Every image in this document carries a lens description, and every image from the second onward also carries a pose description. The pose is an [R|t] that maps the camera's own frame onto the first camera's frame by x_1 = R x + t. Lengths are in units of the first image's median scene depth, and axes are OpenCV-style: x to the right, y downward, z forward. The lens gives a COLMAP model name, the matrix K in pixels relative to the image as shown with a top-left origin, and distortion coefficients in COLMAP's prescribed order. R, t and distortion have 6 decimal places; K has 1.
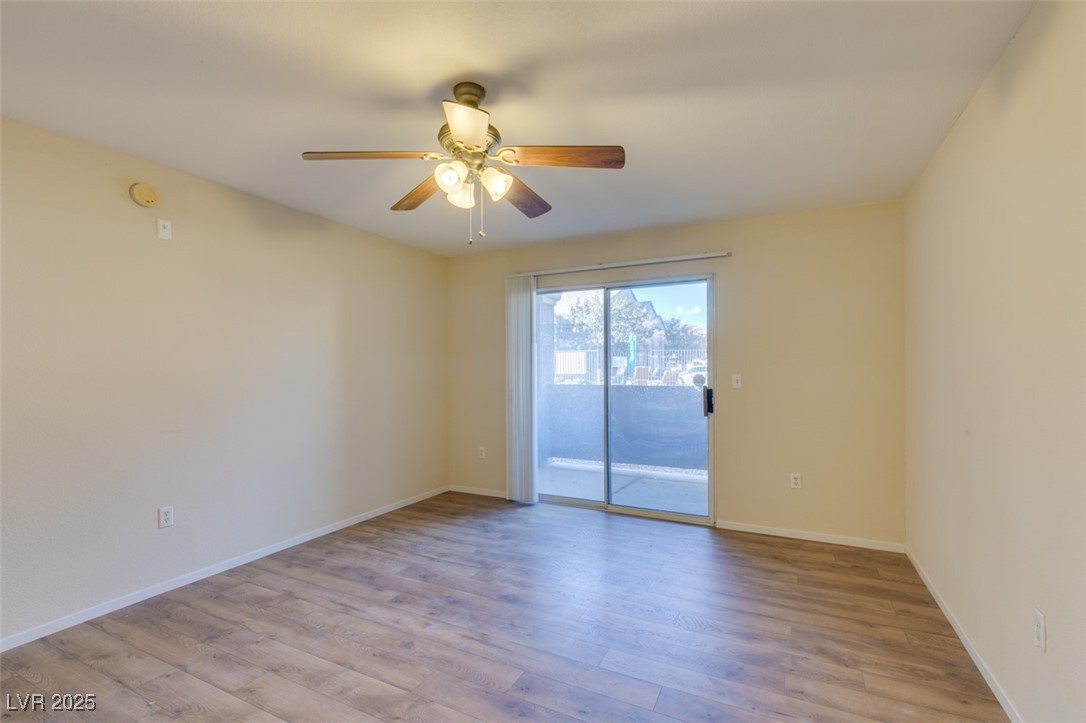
lens RADIAL K [[486.0, 0, 542.1], [0, 486.0, 365.0], [0, 0, 1]] dist [0.001275, -0.000402]
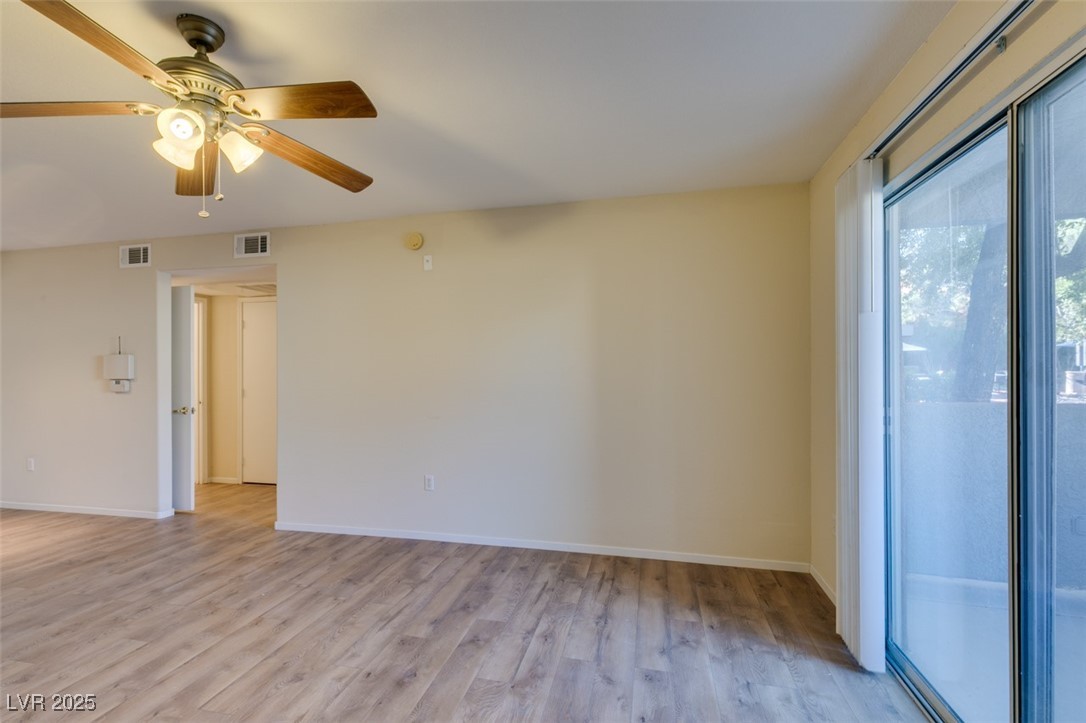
lens RADIAL K [[486.5, 0, 541.6], [0, 486.5, 366.7], [0, 0, 1]] dist [0.004112, -0.000392]
pose [[0.233936, -0.000282, -0.972252, 0.487873], [0.011945, 0.999925, 0.002584, 0.000369], [0.972179, -0.012218, 0.233922, 0.849522]]
